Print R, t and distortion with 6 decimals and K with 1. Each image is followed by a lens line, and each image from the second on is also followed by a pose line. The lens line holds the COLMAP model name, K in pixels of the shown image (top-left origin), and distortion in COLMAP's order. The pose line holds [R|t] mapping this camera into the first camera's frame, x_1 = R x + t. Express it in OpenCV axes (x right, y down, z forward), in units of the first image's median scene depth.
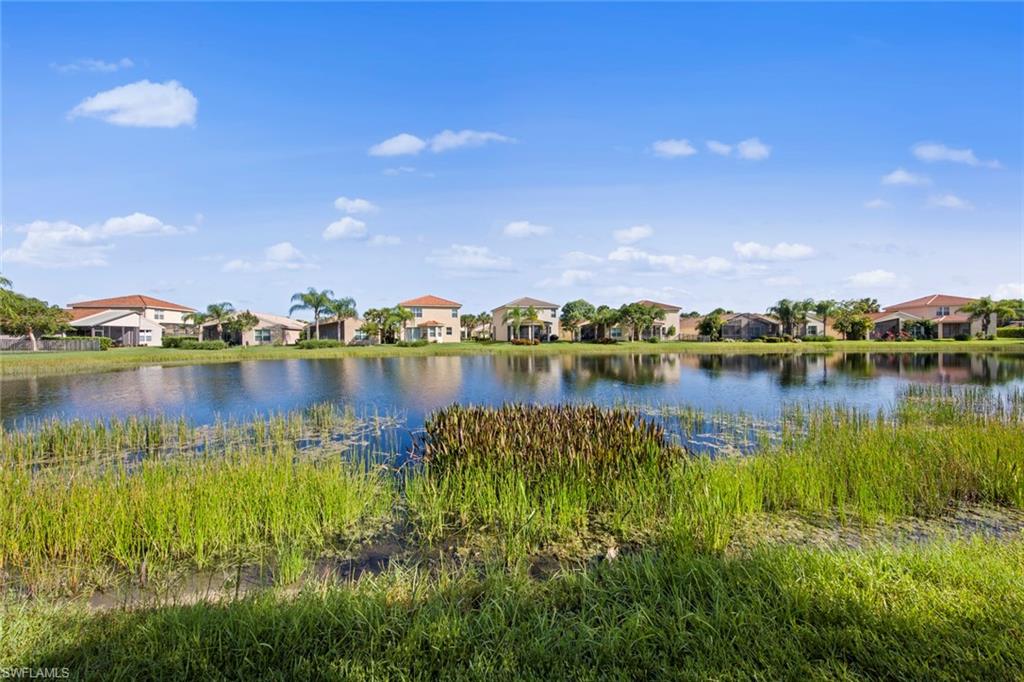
lens RADIAL K [[342.9, 0, 510.6], [0, 342.9, 338.2], [0, 0, 1]] dist [-0.011785, -0.000078]
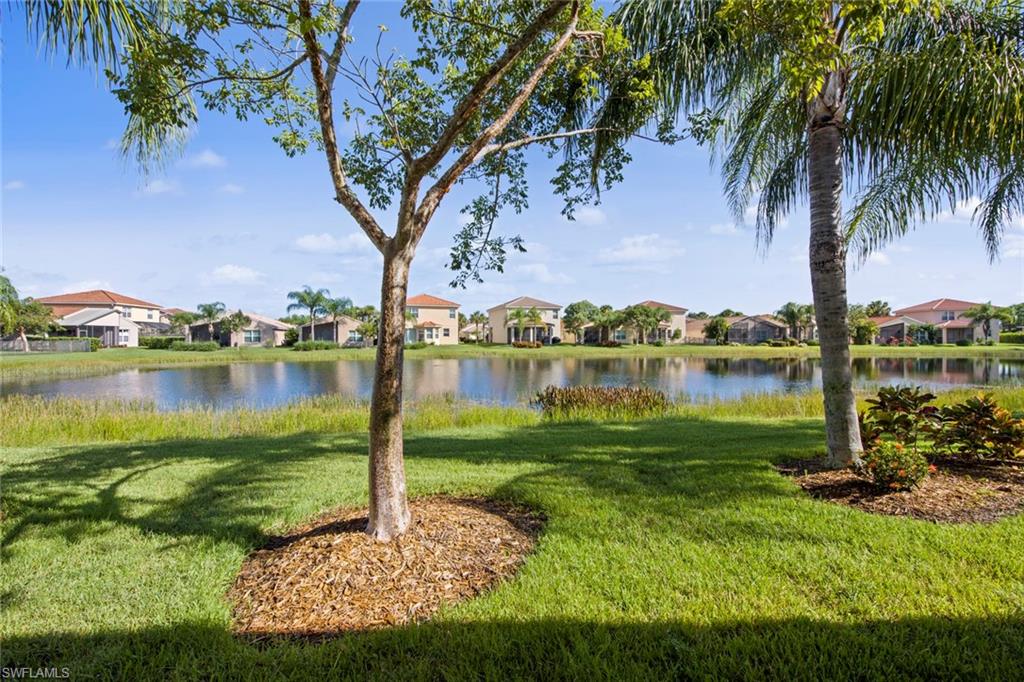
lens RADIAL K [[400.4, 0, 515.6], [0, 400.4, 337.1], [0, 0, 1]] dist [0.006330, -0.003352]
pose [[0.998431, 0.006770, 0.055590, -0.053268], [-0.006485, 0.999965, -0.005298, -0.003763], [-0.055624, 0.004929, 0.998440, -0.114975]]
